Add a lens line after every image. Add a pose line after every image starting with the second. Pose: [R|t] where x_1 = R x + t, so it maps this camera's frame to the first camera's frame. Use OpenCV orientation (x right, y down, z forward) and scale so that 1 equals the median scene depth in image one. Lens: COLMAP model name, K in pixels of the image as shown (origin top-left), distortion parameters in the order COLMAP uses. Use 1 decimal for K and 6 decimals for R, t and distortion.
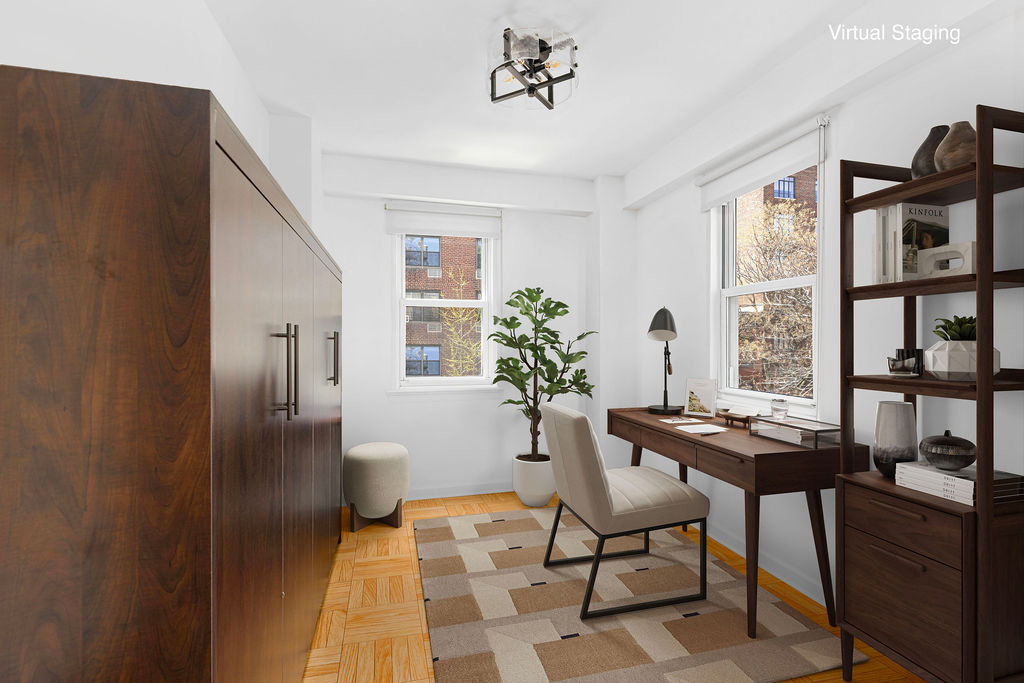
lens RADIAL K [[449.1, 0, 508.5], [0, 449.1, 336.3], [0, 0, 1]] dist [-0.040906, -0.000588]
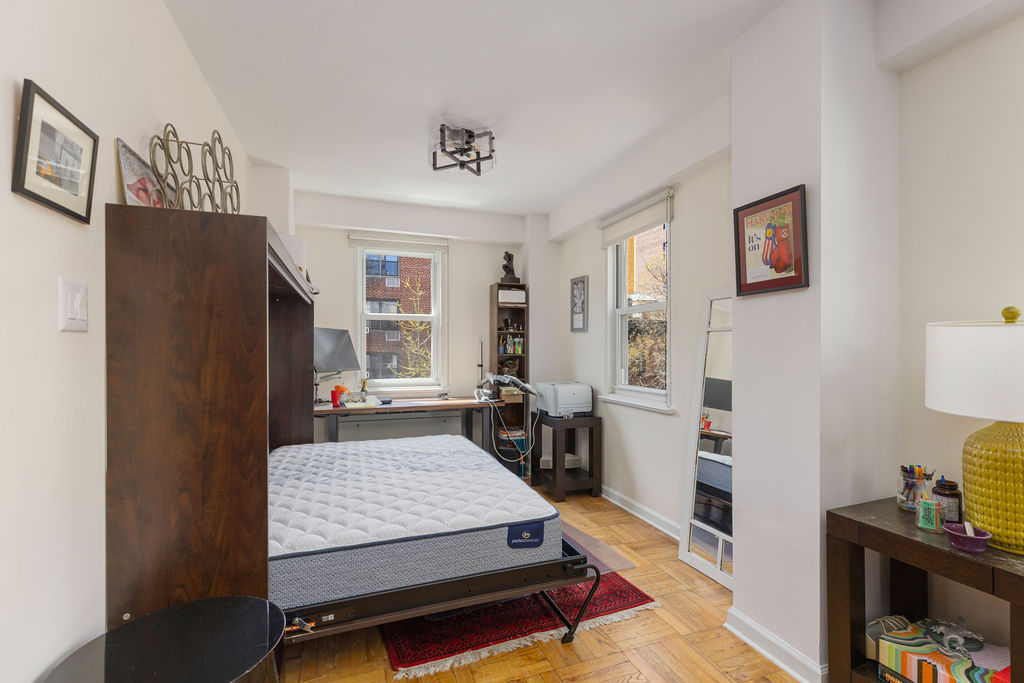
lens RADIAL K [[449.1, 0, 519.5], [0, 449.1, 347.8], [0, 0, 1]] dist [-0.040906, -0.000588]
pose [[0.993853, -0.000657, 0.110710, 0.074714], [-0.000102, 0.999977, 0.006852, -0.001826], [-0.110712, -0.006821, 0.993829, -0.389632]]
